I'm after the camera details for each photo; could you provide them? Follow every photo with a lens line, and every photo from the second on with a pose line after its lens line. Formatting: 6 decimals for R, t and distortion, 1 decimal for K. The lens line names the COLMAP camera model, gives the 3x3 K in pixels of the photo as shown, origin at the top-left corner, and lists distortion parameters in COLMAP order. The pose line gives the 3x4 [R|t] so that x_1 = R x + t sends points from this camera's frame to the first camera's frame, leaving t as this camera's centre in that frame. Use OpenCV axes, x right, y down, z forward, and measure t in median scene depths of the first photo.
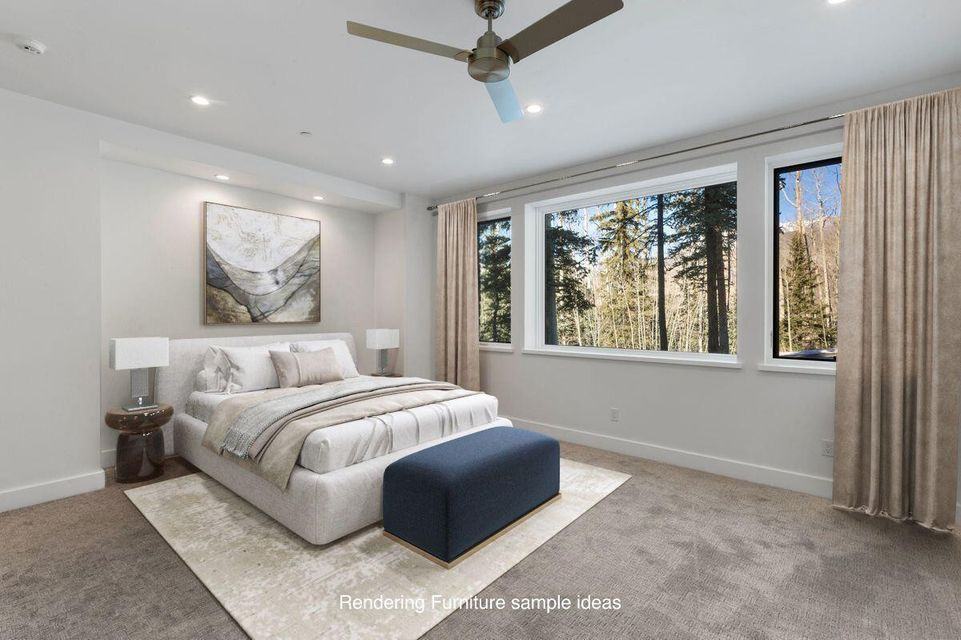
lens RADIAL K [[431.9, 0, 491.2], [0, 431.9, 316.0], [0, 0, 1]] dist [0.000075, 0.000072]
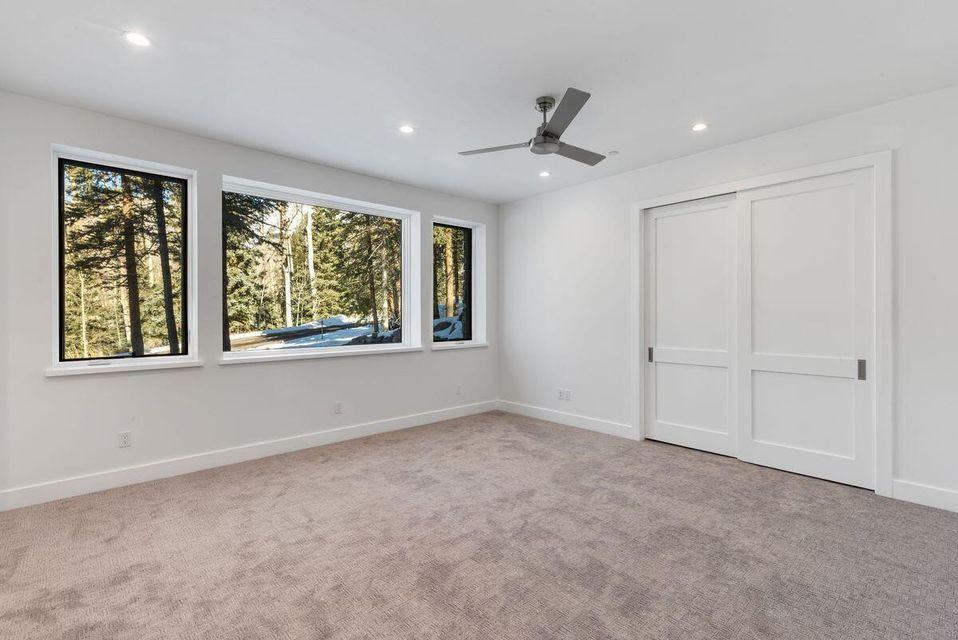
lens RADIAL K [[430.5, 0, 489.7], [0, 430.5, 316.0], [0, 0, 1]] dist [0.000075, 0.000072]
pose [[0.121273, -0.008317, 0.992584, -1.098929], [-0.000445, 0.999964, 0.008434, -0.011587], [-0.992619, -0.001464, 0.121265, 0.747444]]
